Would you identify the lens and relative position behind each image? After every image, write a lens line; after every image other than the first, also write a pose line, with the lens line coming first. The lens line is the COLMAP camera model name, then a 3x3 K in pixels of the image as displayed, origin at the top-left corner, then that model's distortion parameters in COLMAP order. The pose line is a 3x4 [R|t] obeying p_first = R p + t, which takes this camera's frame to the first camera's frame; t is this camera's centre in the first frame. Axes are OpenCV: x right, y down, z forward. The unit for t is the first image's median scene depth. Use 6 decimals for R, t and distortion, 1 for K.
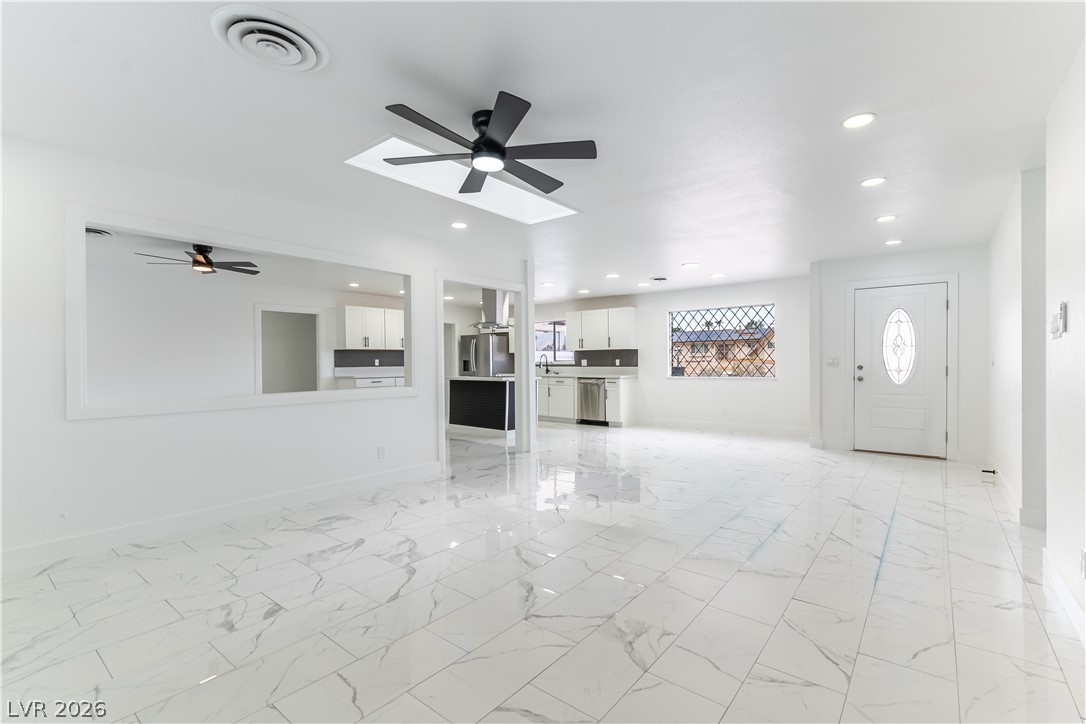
lens RADIAL K [[487.8, 0, 566.9], [0, 487.8, 364.0], [0, 0, 1]] dist [0.001974, 0.000255]
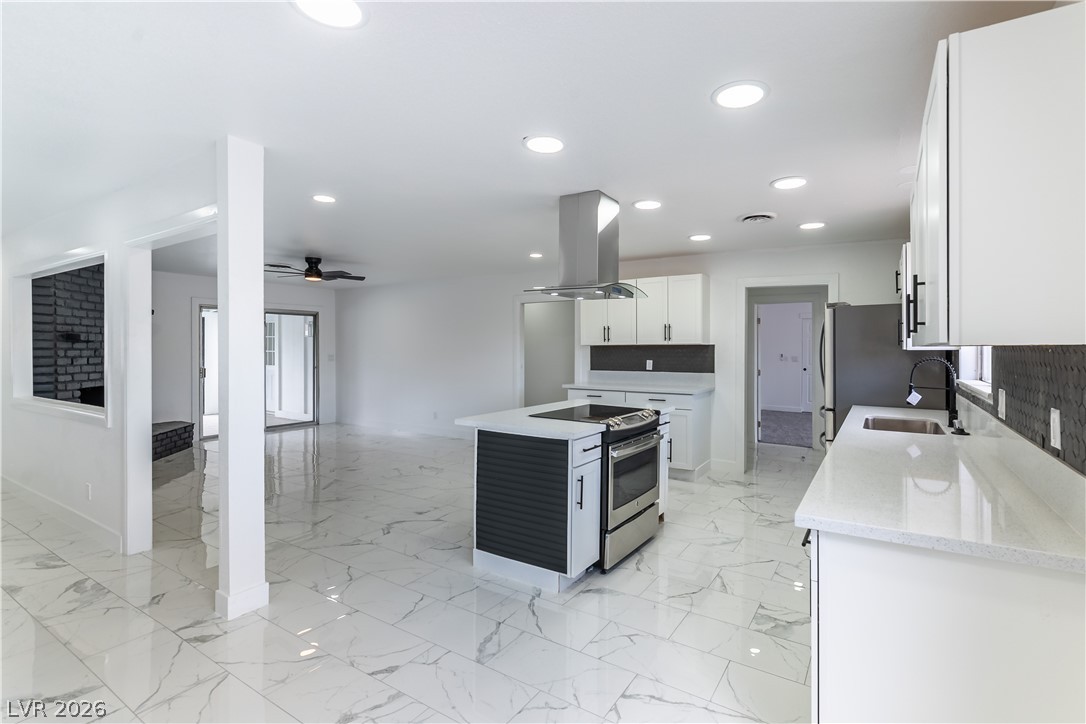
lens RADIAL K [[498.1, 0, 577.4], [0, 498.1, 350.8], [0, 0, 1]] dist [-0.002571, -0.000313]
pose [[0.091364, 0.012481, -0.995739, 0.245537], [-0.005646, 0.999912, 0.012016, -0.028397], [0.995802, 0.004524, 0.091427, 0.839093]]
